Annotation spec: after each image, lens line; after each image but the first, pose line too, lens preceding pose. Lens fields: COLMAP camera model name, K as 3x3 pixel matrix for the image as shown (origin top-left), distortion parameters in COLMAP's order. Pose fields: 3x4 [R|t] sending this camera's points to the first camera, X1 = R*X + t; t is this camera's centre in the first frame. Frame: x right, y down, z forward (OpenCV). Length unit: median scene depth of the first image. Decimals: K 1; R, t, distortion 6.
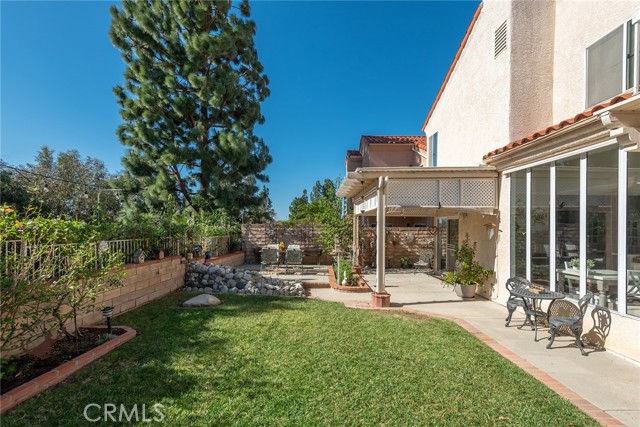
lens RADIAL K [[298.7, 0, 319.7], [0, 298.7, 228.0], [0, 0, 1]] dist [0.020249, -0.001091]
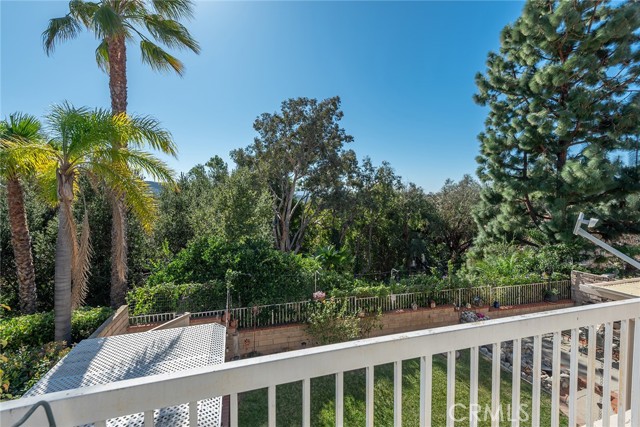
lens RADIAL K [[295.8, 0, 320.0], [0, 295.8, 213.5], [0, 0, 1]] dist [-0.000835, -0.000821]
pose [[0.296523, 0.034359, -0.954408, 0.666456], [-0.001372, 0.999367, 0.035551, -0.399367], [0.955025, -0.009232, 0.296382, 0.024630]]
